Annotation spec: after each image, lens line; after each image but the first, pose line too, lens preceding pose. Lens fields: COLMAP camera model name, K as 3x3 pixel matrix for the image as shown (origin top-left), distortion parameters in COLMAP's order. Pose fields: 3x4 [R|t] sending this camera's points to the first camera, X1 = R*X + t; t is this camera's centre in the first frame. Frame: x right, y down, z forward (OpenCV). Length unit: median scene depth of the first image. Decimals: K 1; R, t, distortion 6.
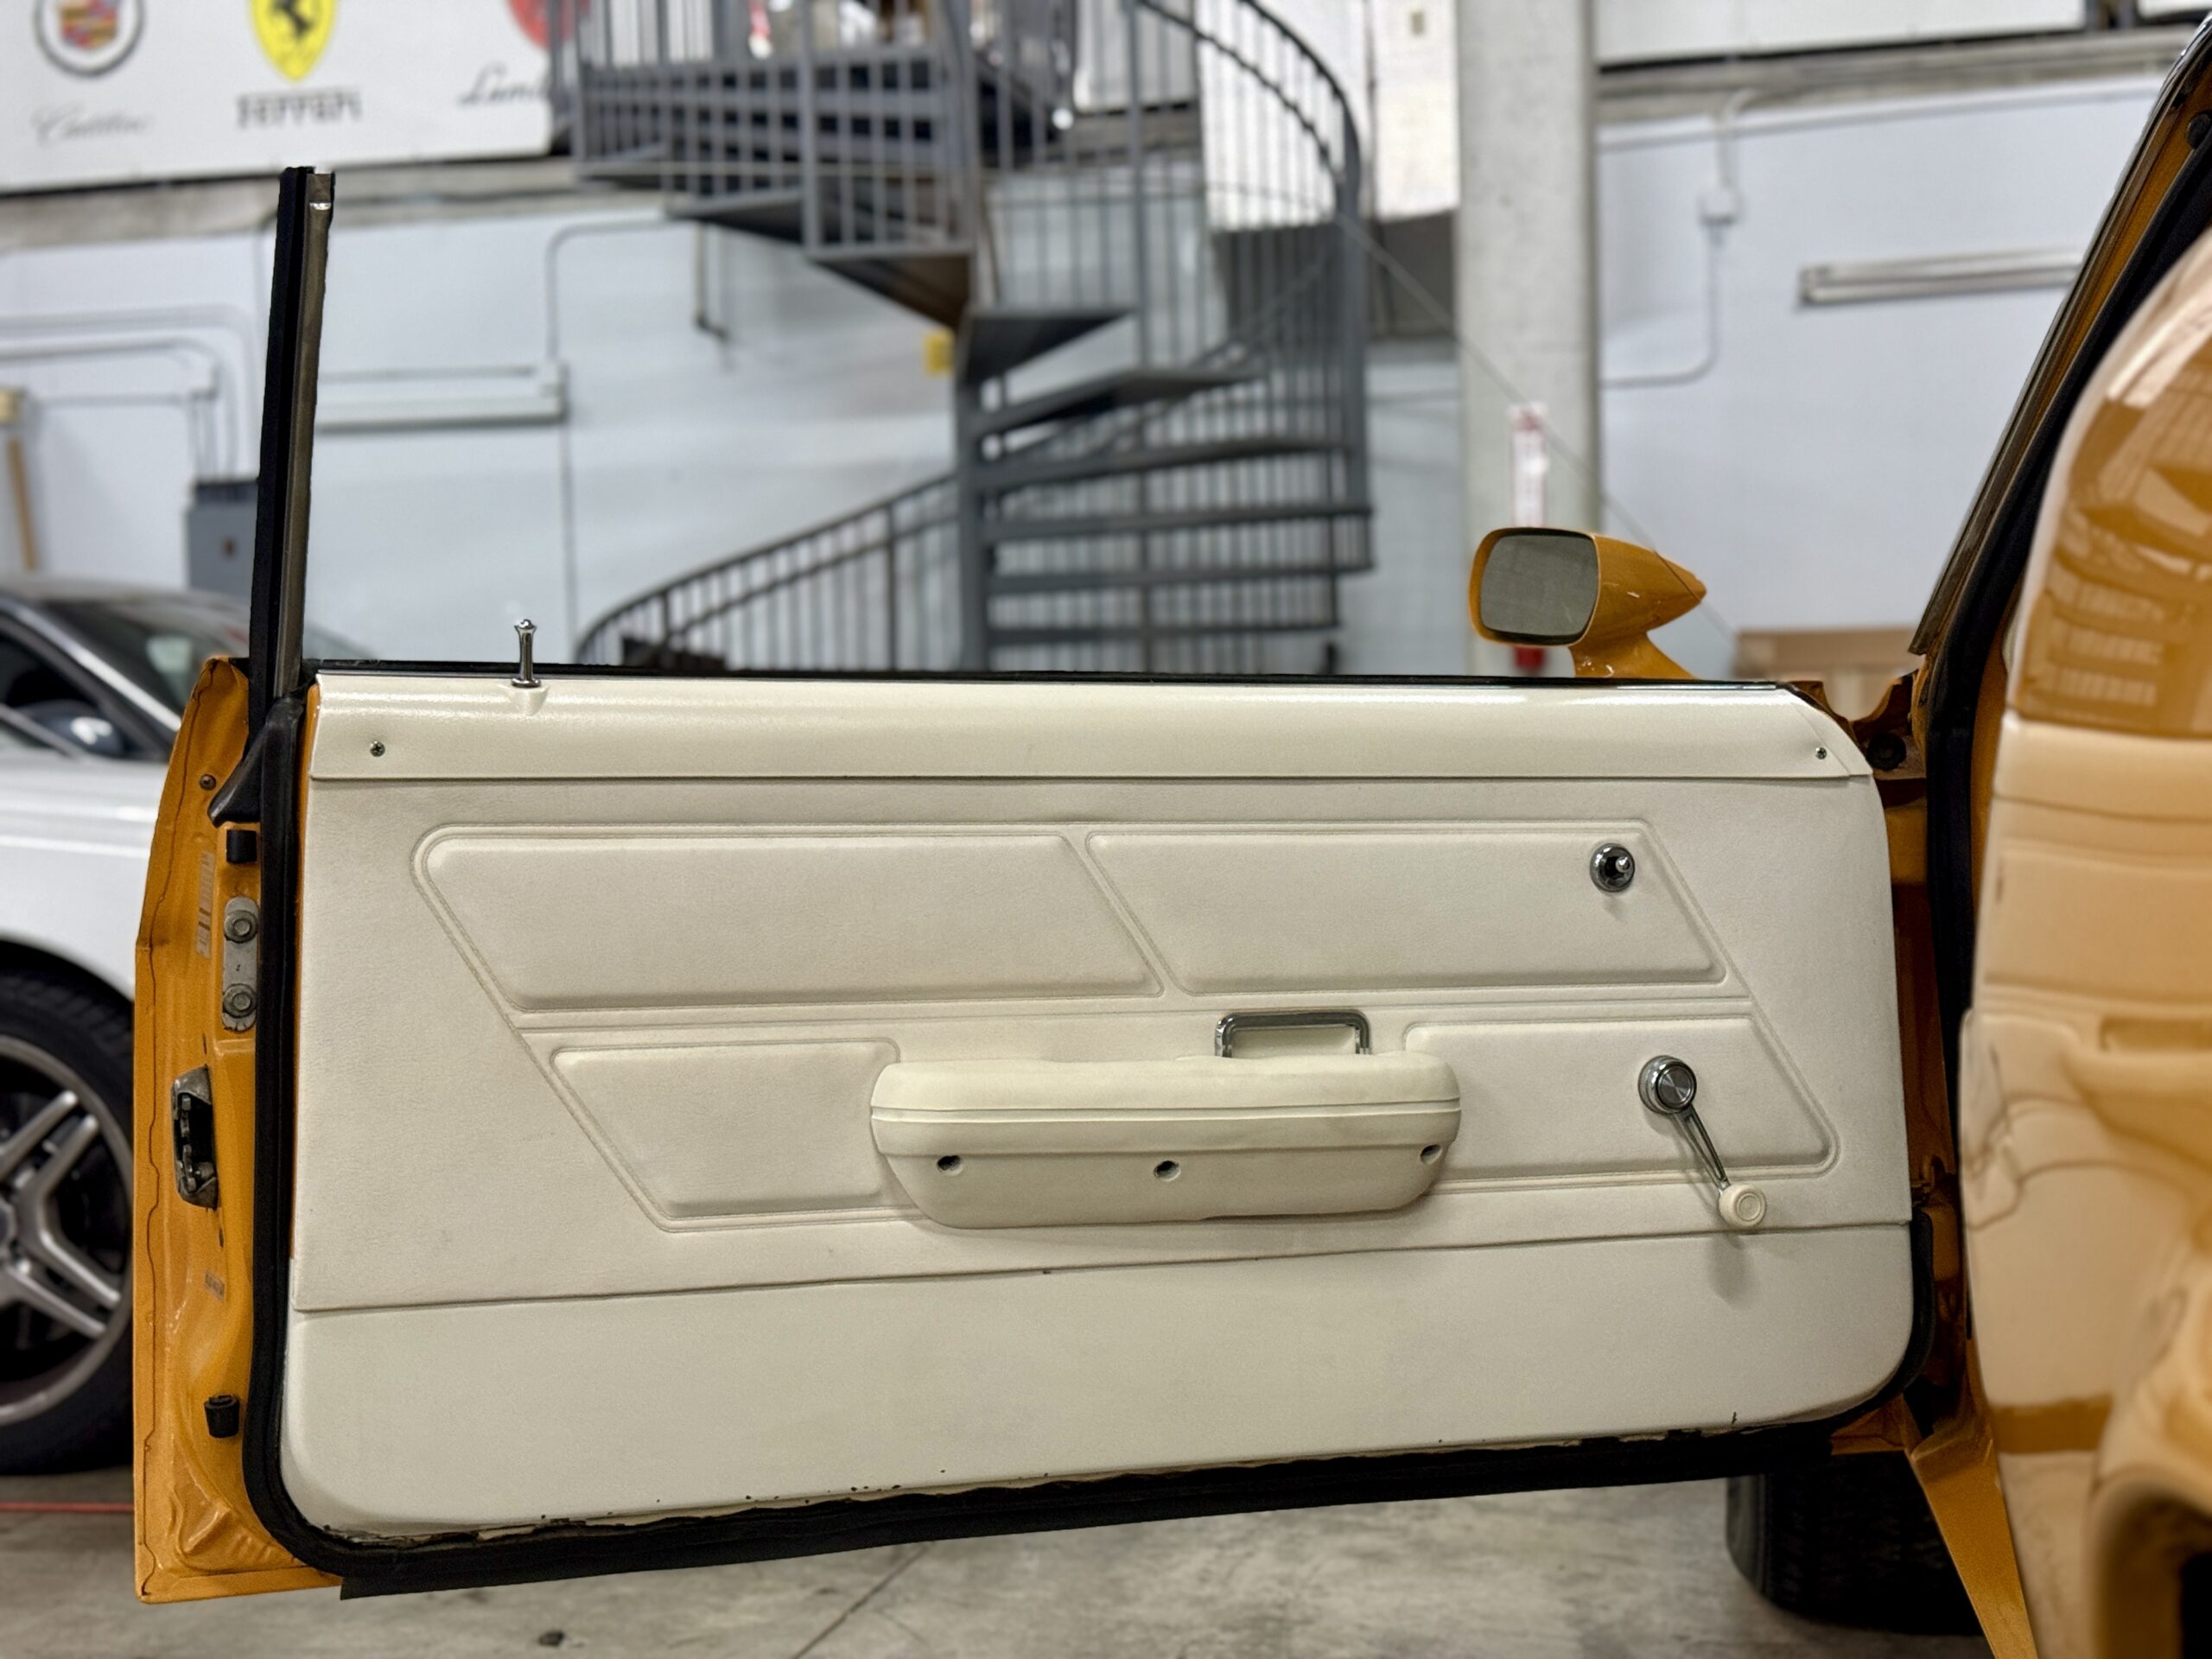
lens RADIAL K [[3076.9, 0, 1103.9], [0, 3076.9, 840.6], [0, 0, 1]] dist [0.111909, 0.000000]
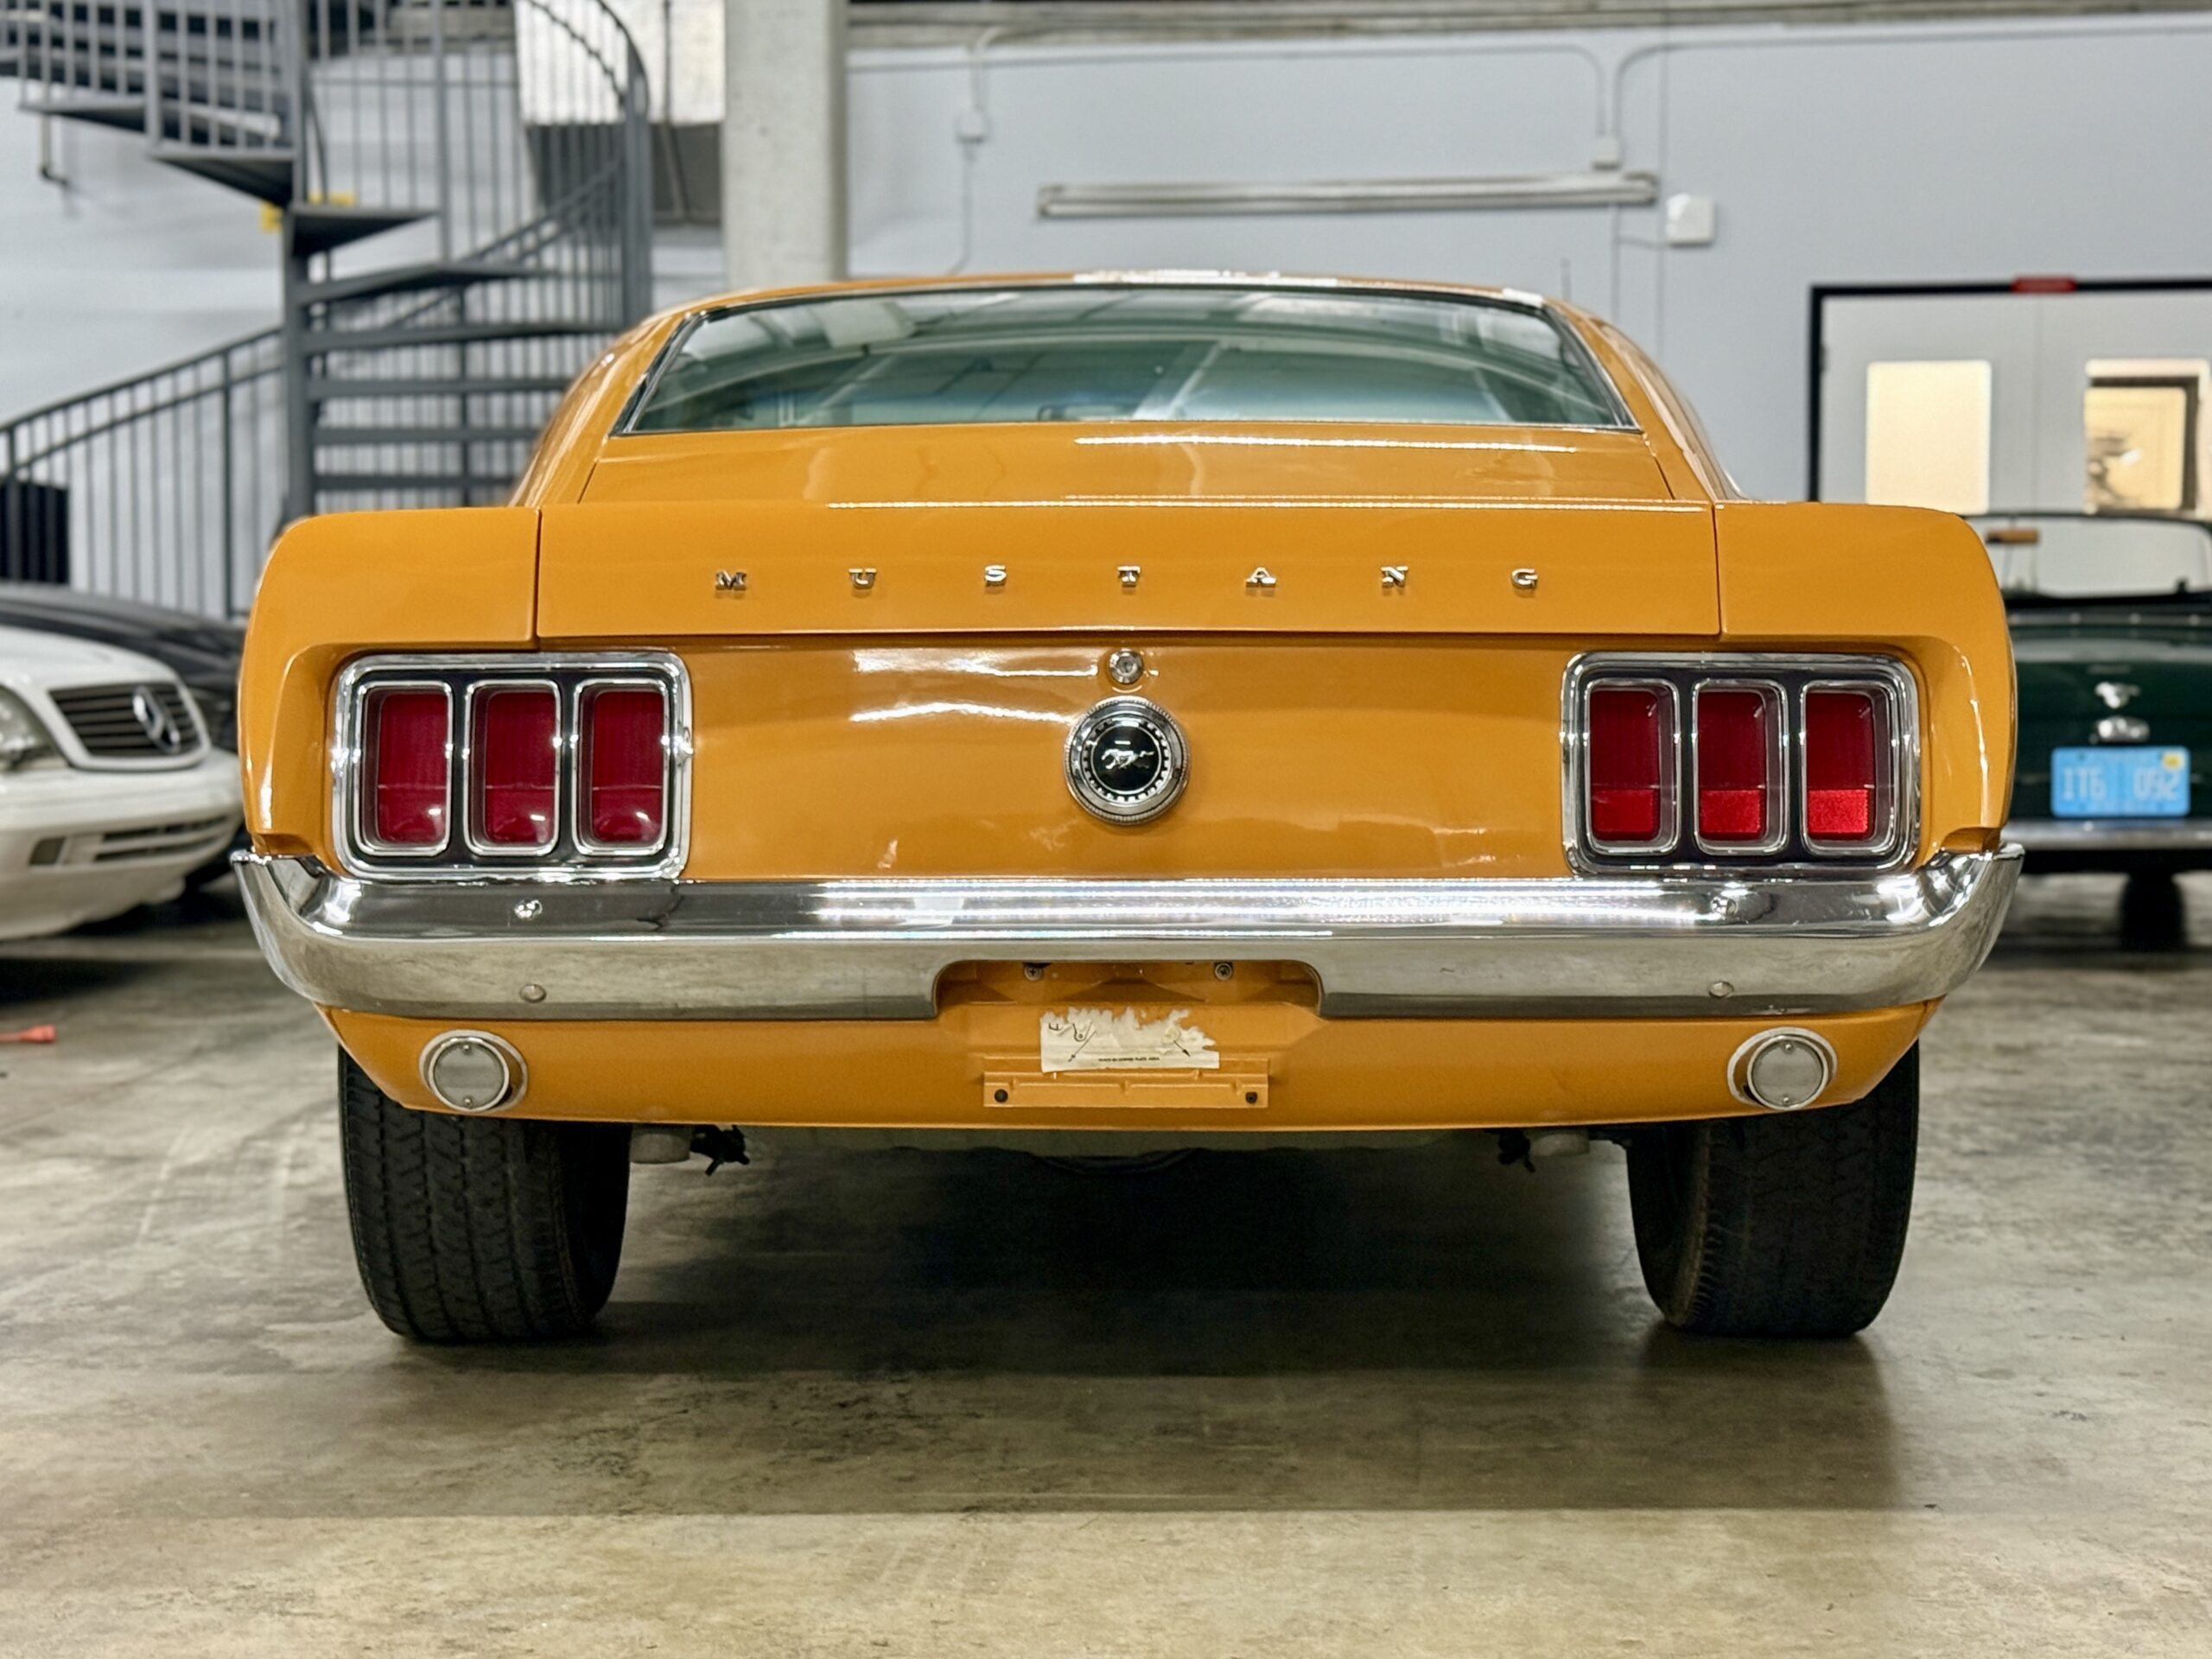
lens RADIAL K [[3655.0, 0, 1206.9], [0, 3655.0, 866.3], [0, 0, 1]] dist [0.103025, 0.000000]
pose [[0.982535, 0.010760, 0.185767, 0.032665], [-0.019272, 0.998842, 0.044076, 0.009117], [-0.185078, -0.046886, 0.981605, -0.372615]]
